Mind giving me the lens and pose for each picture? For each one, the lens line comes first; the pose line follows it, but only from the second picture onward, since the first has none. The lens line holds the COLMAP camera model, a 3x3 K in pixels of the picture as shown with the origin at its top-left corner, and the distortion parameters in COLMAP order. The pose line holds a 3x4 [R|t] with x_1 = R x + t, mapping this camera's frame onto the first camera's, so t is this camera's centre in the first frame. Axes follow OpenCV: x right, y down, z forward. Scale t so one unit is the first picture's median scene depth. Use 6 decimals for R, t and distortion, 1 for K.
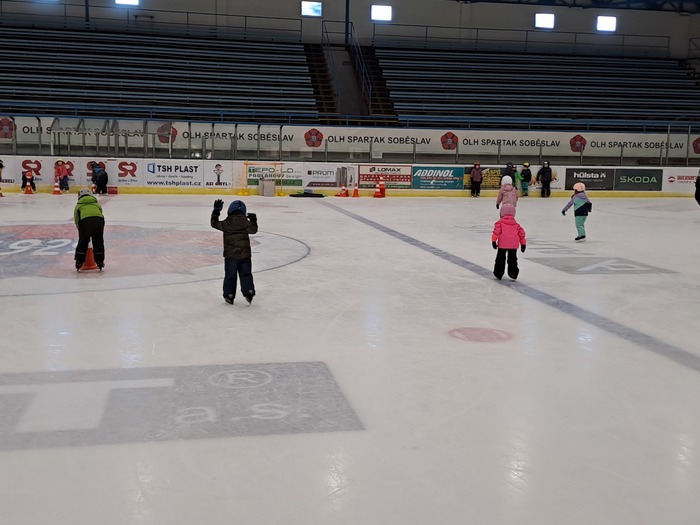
lens RADIAL K [[808.4, 0, 349.6], [0, 808.4, 231.6], [0, 0, 1]] dist [0.153341, -0.220761]
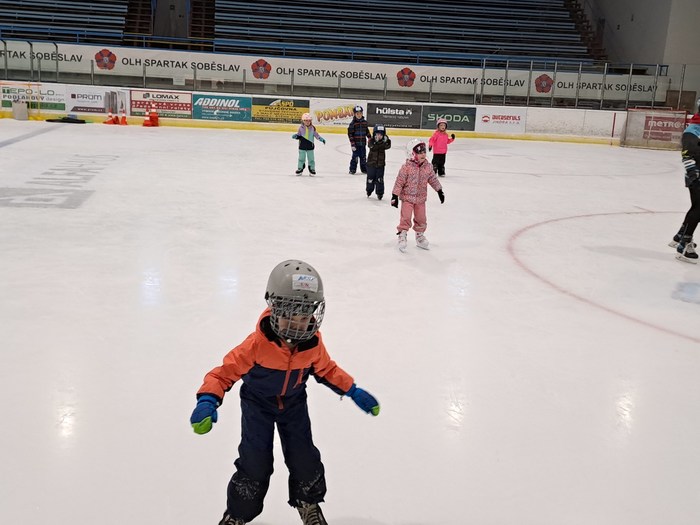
lens RADIAL K [[808.4, 0, 349.6], [0, 808.4, 231.6], [0, 0, 1]] dist [0.153341, -0.220761]
pose [[0.997688, 0.039333, -0.055424, 0.300994], [-0.035042, 0.996464, 0.076371, -0.002055], [0.058232, -0.074252, 0.995538, 0.077297]]
